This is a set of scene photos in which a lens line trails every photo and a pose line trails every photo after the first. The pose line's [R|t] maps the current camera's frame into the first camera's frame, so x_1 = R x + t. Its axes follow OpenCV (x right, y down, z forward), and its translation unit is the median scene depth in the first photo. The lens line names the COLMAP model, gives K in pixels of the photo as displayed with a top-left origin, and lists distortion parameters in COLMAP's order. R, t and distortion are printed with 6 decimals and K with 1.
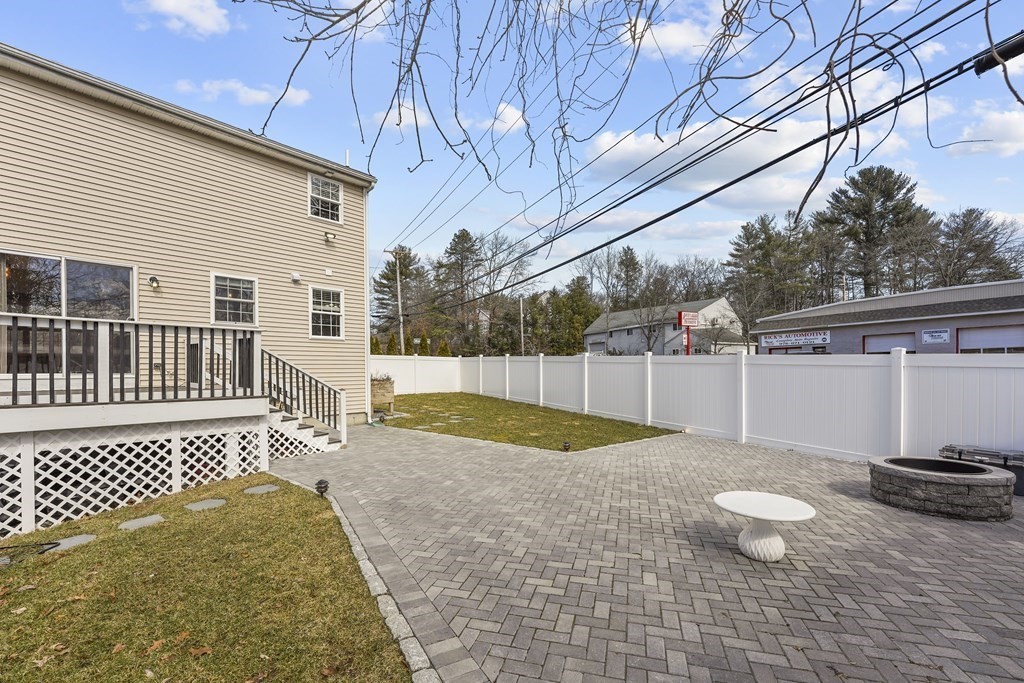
lens RADIAL K [[431.0, 0, 510.8], [0, 431.0, 373.4], [0, 0, 1]] dist [-0.000013, 0.000044]
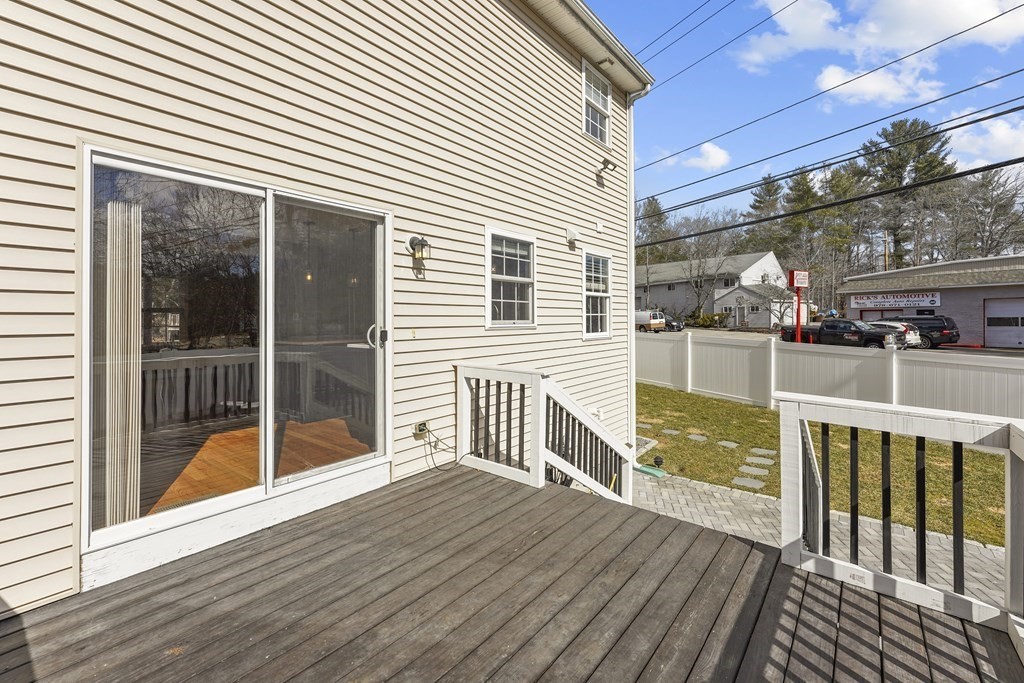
lens RADIAL K [[447.1, 0, 532.5], [0, 447.1, 320.1], [0, 0, 1]] dist [-0.000503, -0.000107]
pose [[0.998294, 0.001678, 0.058364, -0.815208], [-0.001002, 0.999932, -0.011607, -0.143547], [-0.058380, 0.011528, 0.998228, 0.566454]]
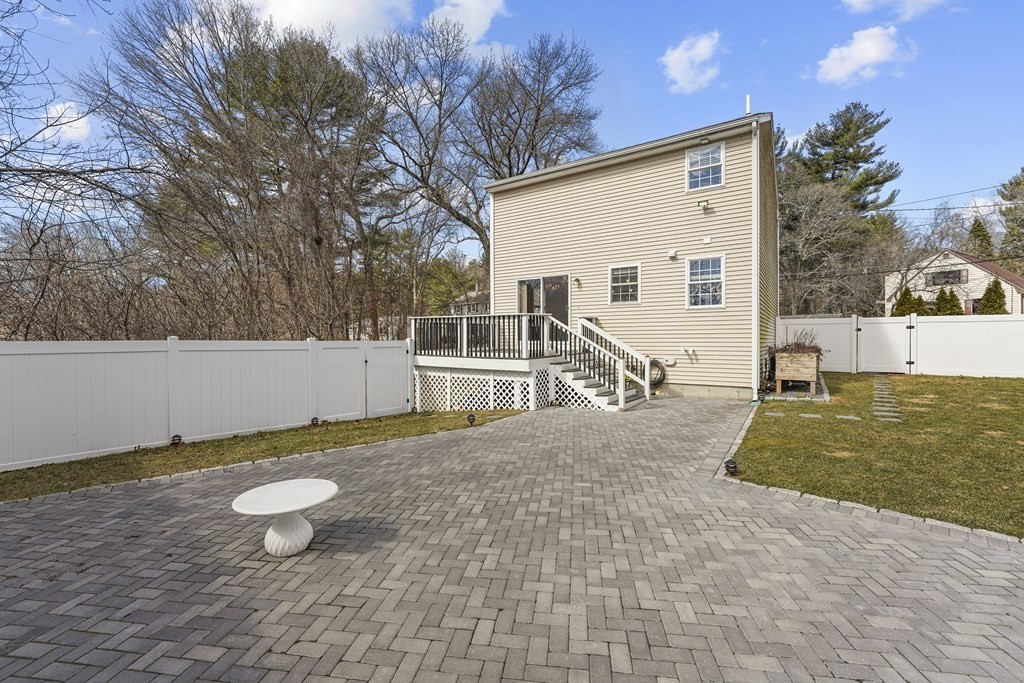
lens RADIAL K [[429.7, 0, 512.0], [0, 429.7, 341.5], [0, 0, 1]] dist [-0.001640, 0.000026]
pose [[0.134329, 0.012800, -0.990854, 0.728401], [-0.004523, 0.999914, 0.012304, -0.019545], [0.990926, 0.002829, 0.134376, 0.629999]]
